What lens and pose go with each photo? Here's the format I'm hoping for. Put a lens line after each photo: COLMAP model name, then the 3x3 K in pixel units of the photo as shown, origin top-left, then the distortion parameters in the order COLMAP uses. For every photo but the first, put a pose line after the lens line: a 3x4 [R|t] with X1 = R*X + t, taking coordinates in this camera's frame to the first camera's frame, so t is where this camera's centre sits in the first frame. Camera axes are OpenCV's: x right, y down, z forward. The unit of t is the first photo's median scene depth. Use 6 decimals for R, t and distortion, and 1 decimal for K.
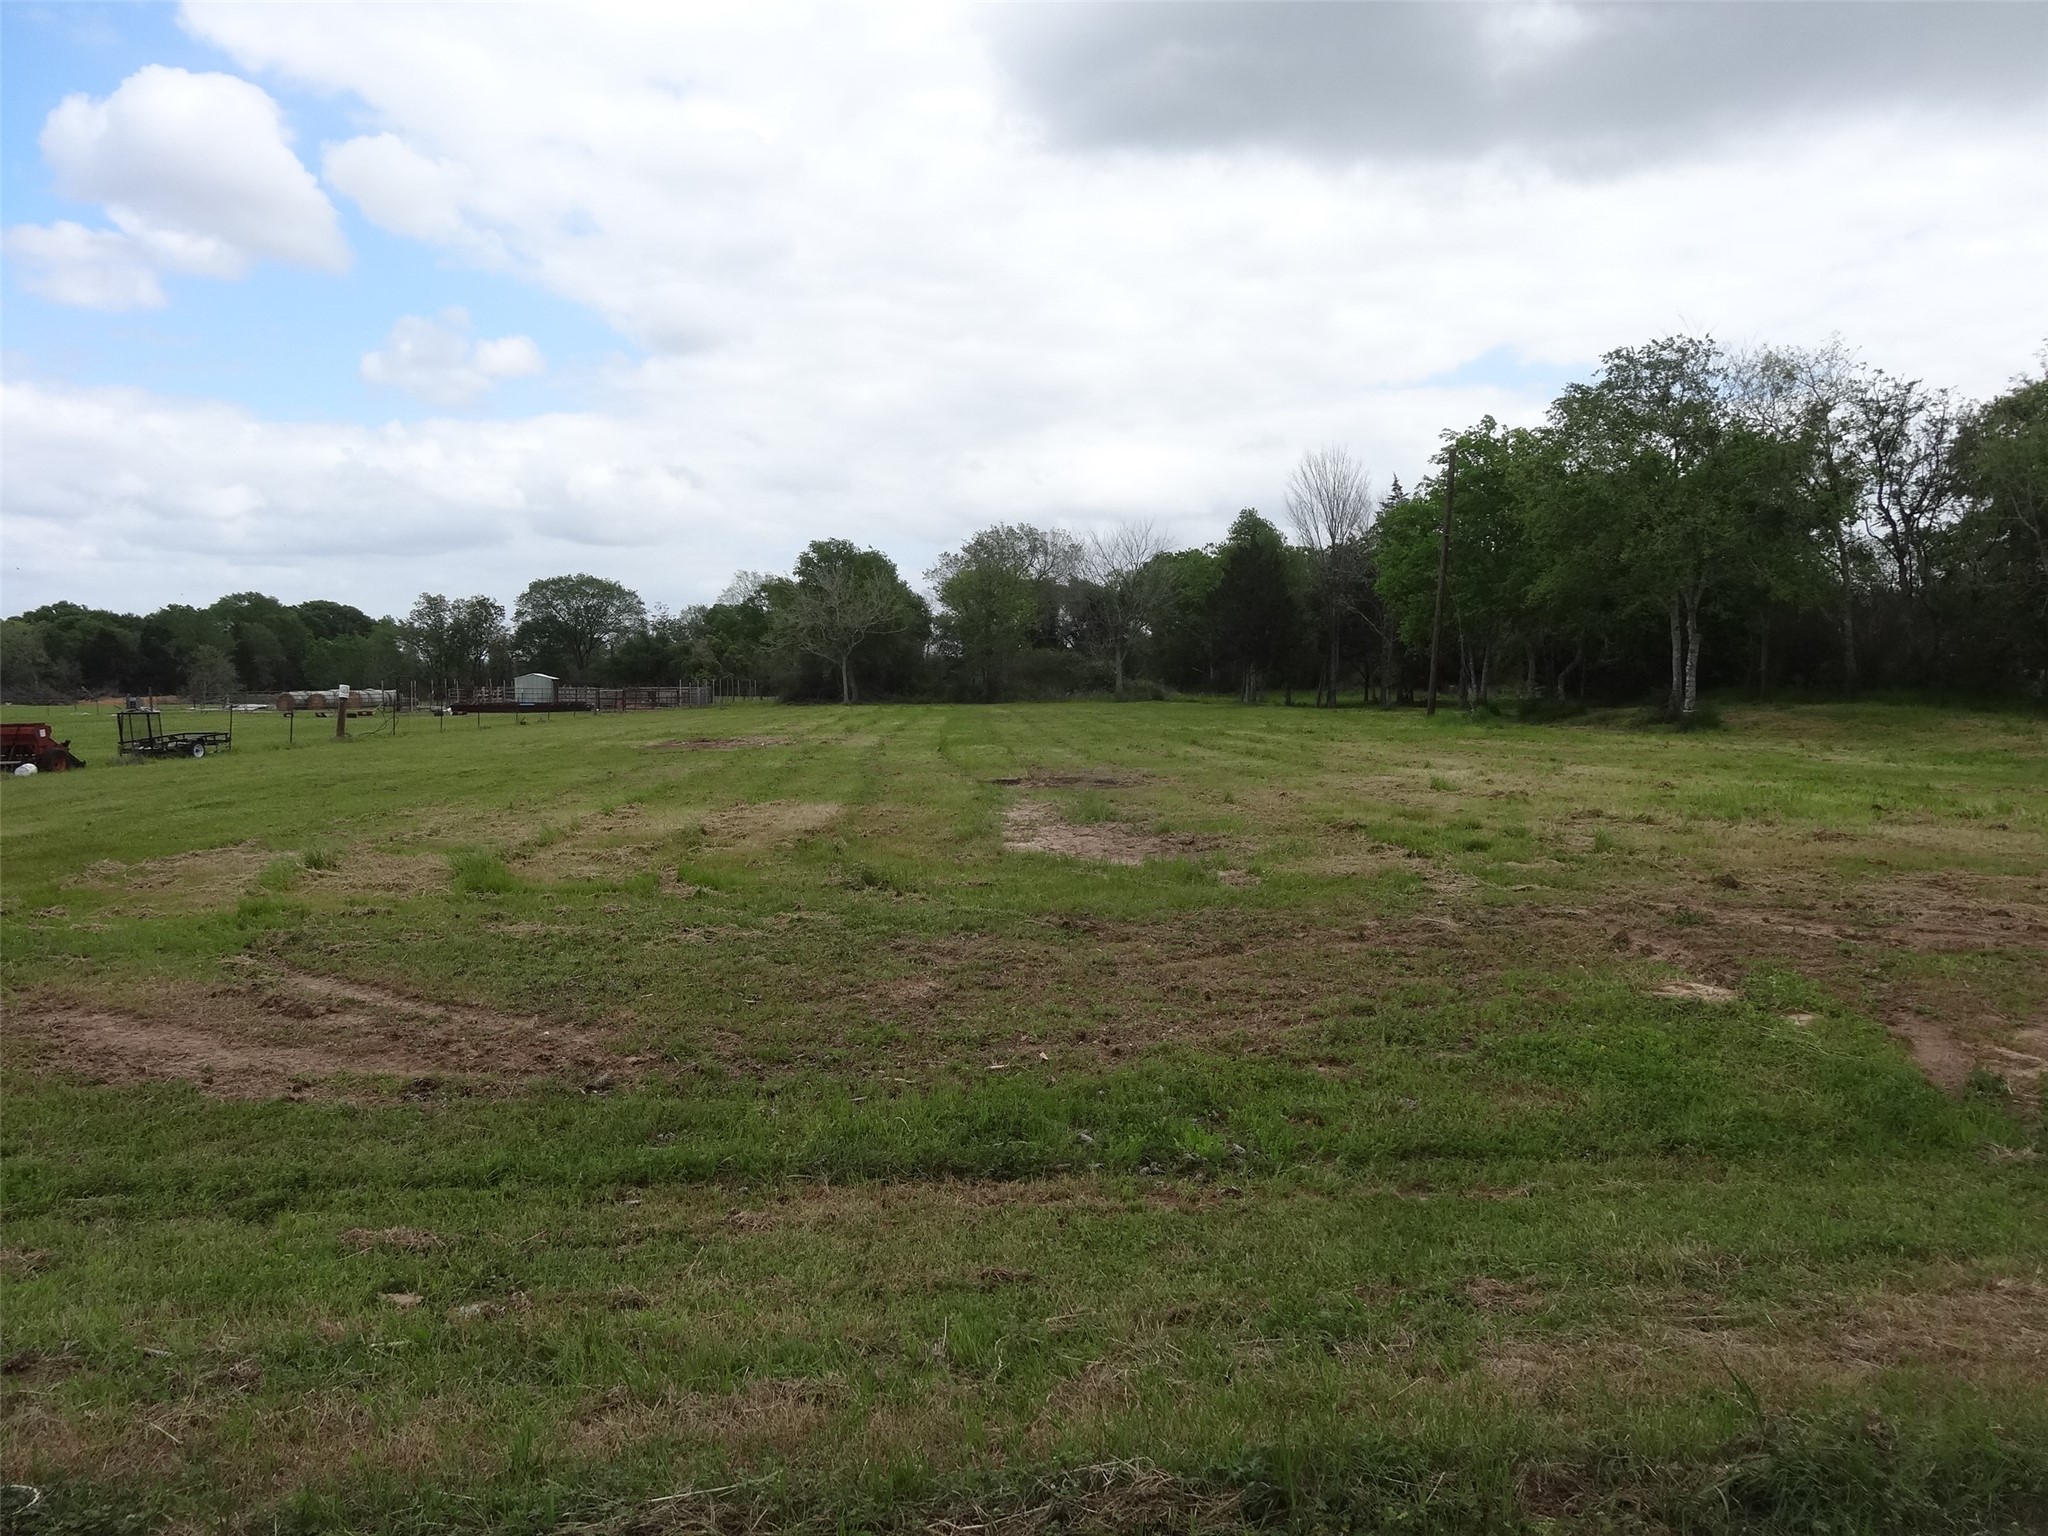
lens RADIAL K [[1532.0, 0, 1033.3], [0, 1532.0, 784.9], [0, 0, 1]] dist [0.003603, 0.008589]
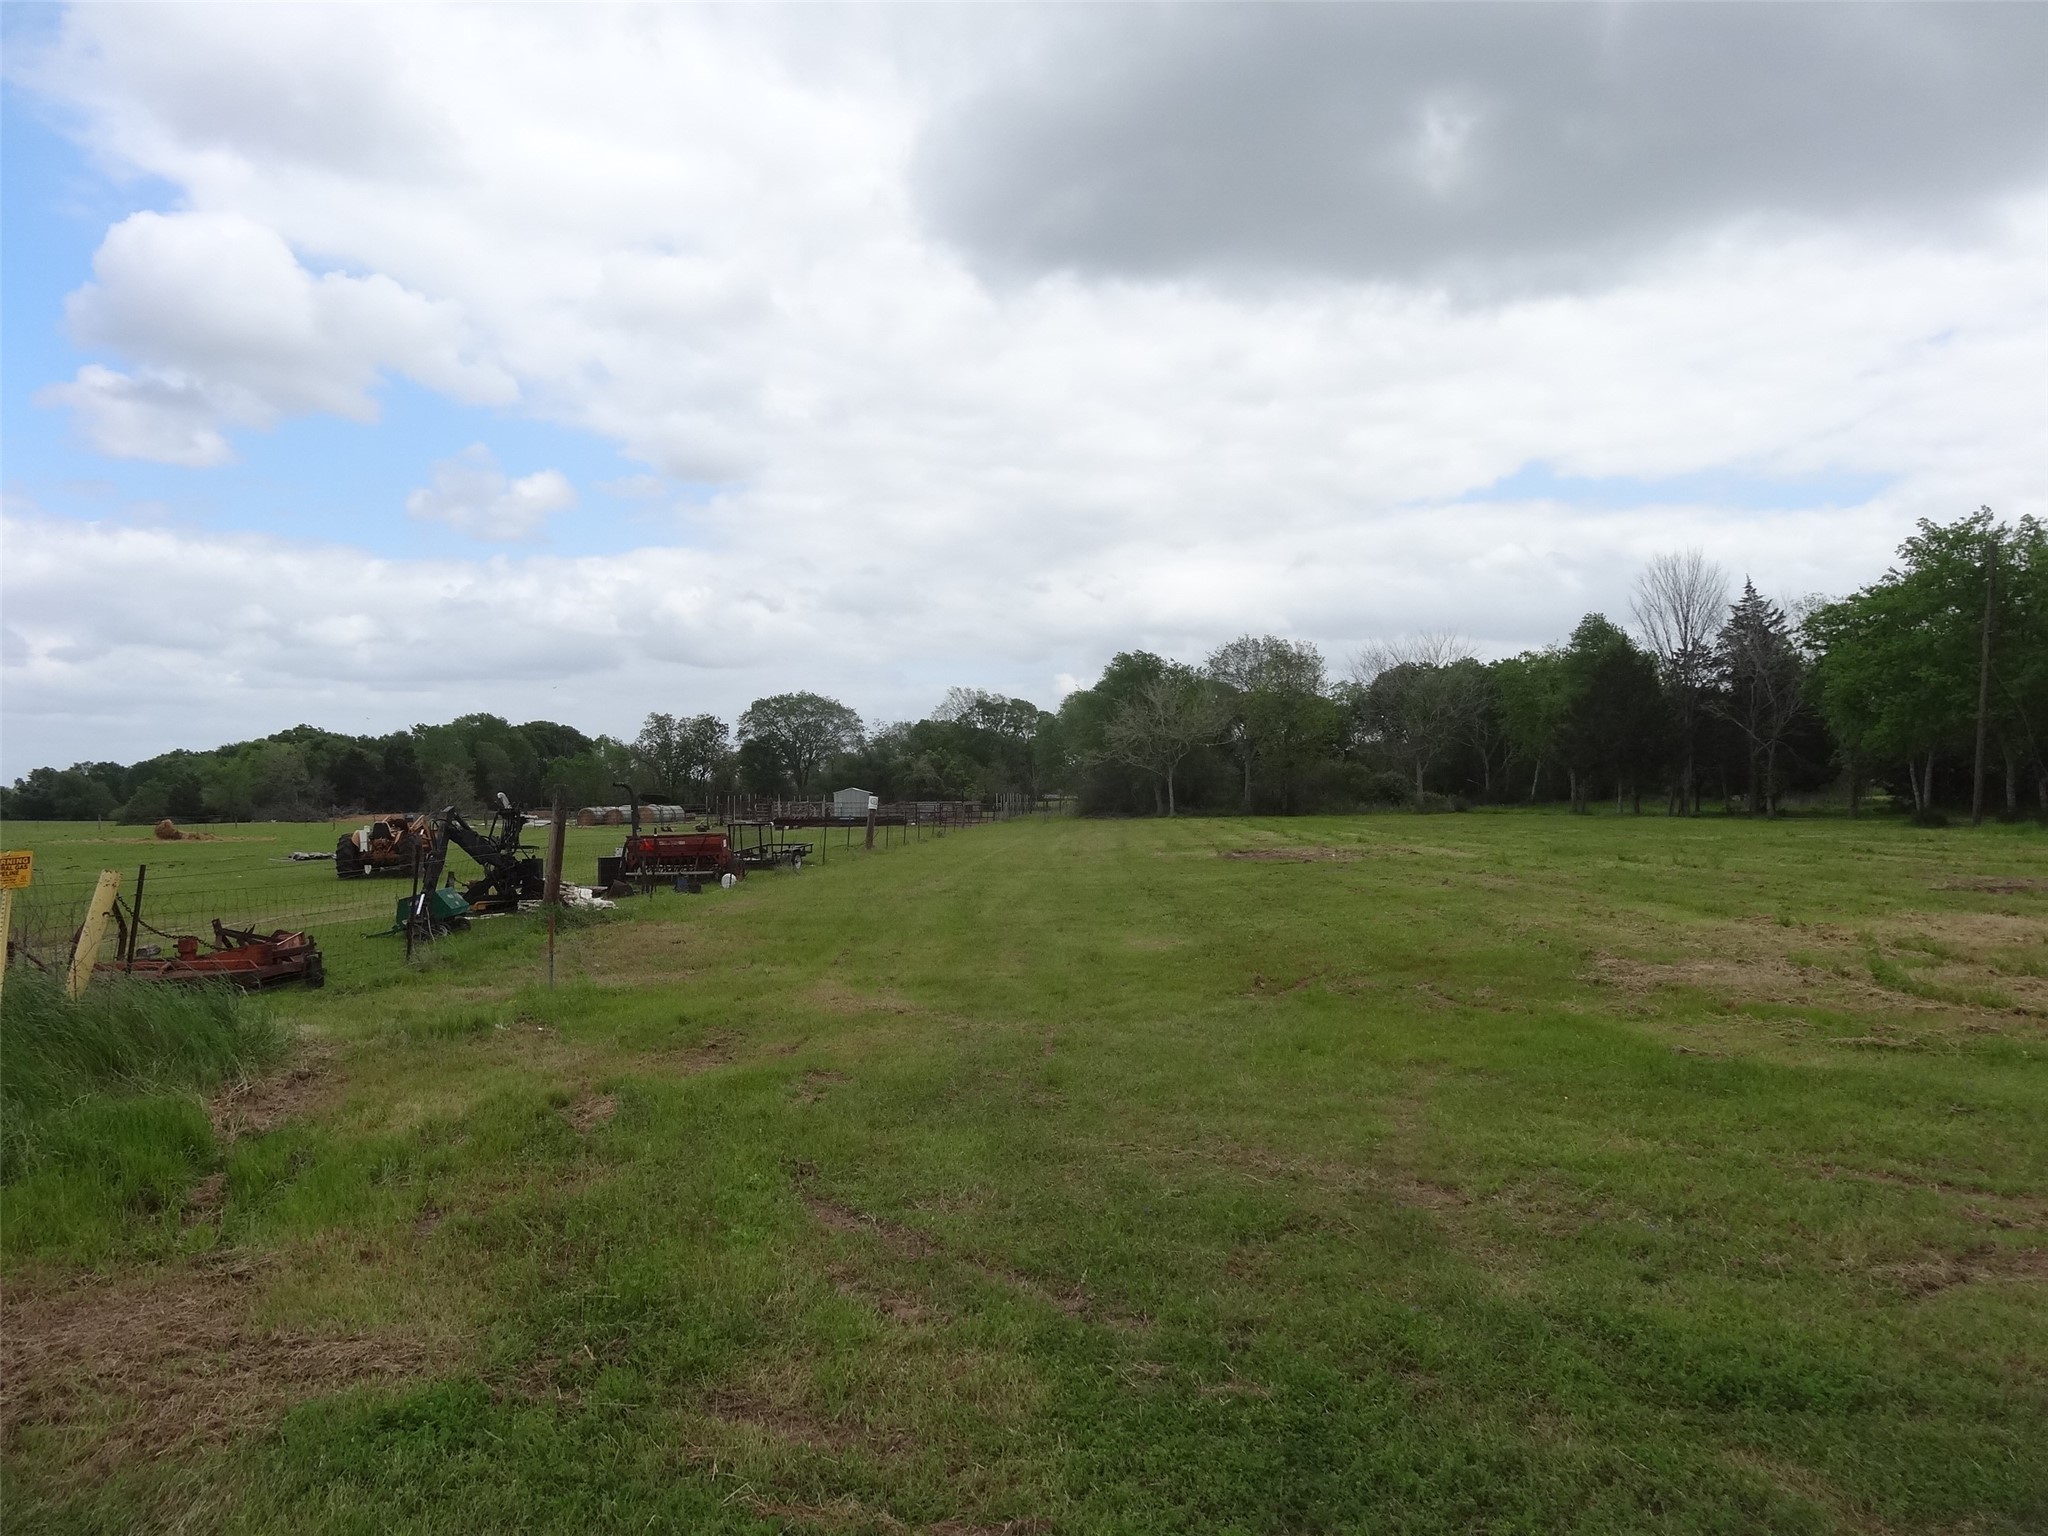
lens RADIAL K [[1532.0, 0, 1007.1], [0, 1532.0, 768.8], [0, 0, 1]] dist [0.003603, 0.008589]
pose [[0.996638, -0.007556, -0.081582, -0.147871], [0.000516, 0.996297, -0.085973, 0.001149], [0.081930, 0.085642, 0.992952, 0.012037]]
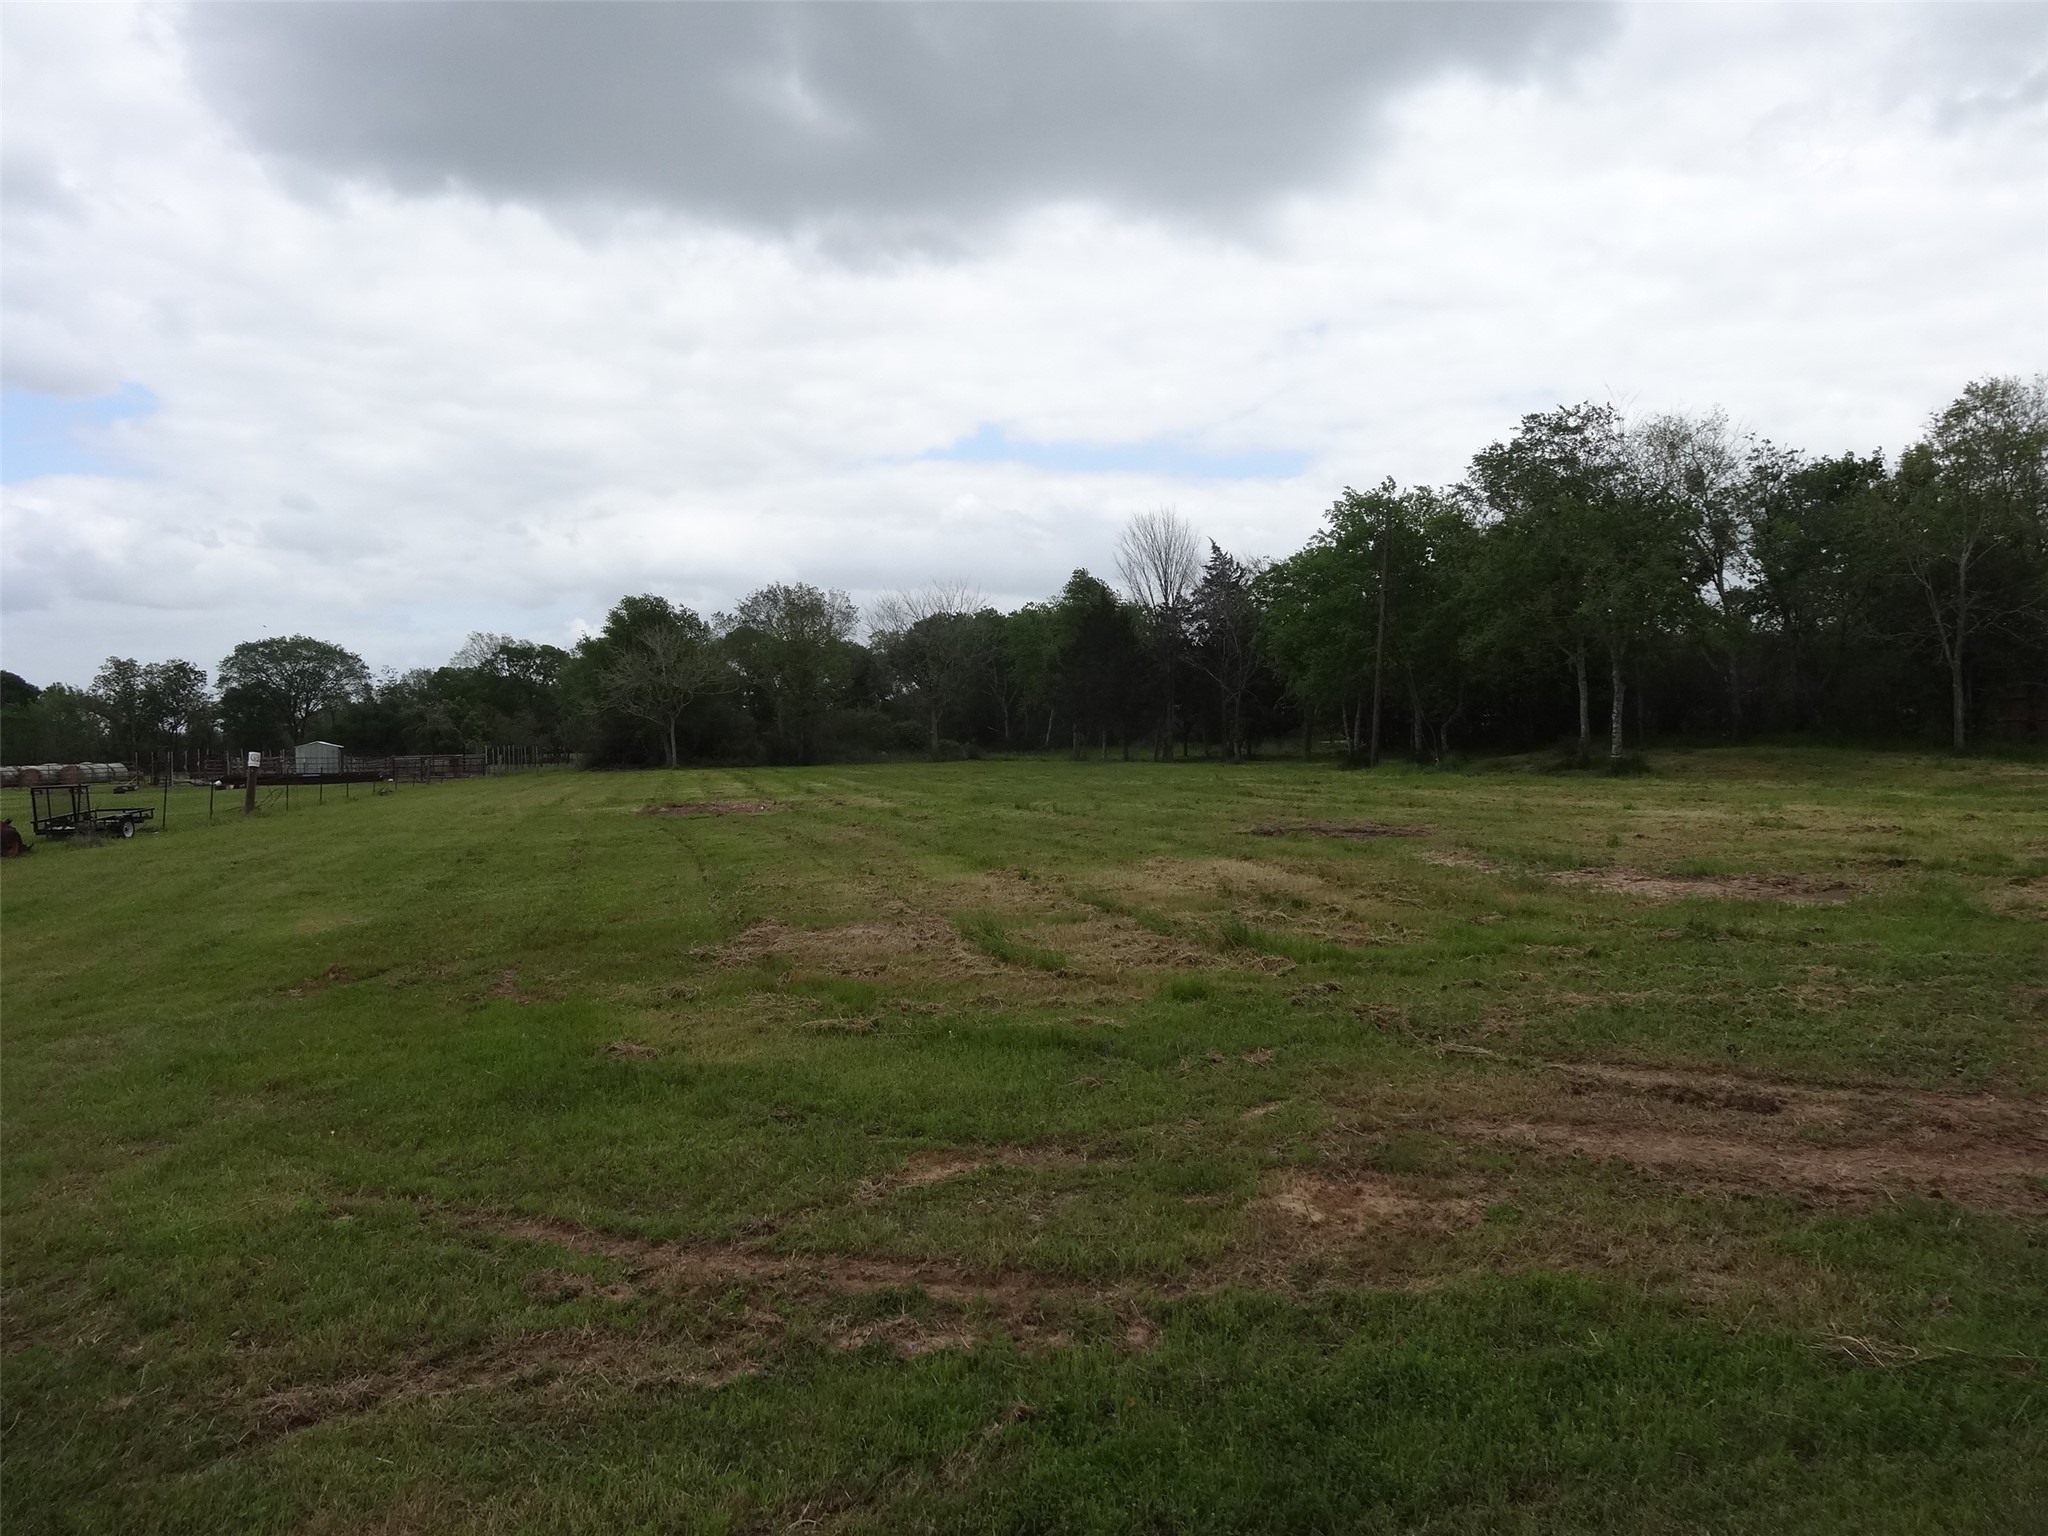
lens RADIAL K [[1532.0, 0, 1020.3], [0, 1532.0, 731.6], [0, 0, 1]] dist [0.003603, 0.008589]
pose [[0.980107, -0.013771, 0.197991, -0.099659], [0.028788, 0.996904, -0.073174, -0.000025], [-0.196371, 0.077418, 0.977469, 0.031206]]
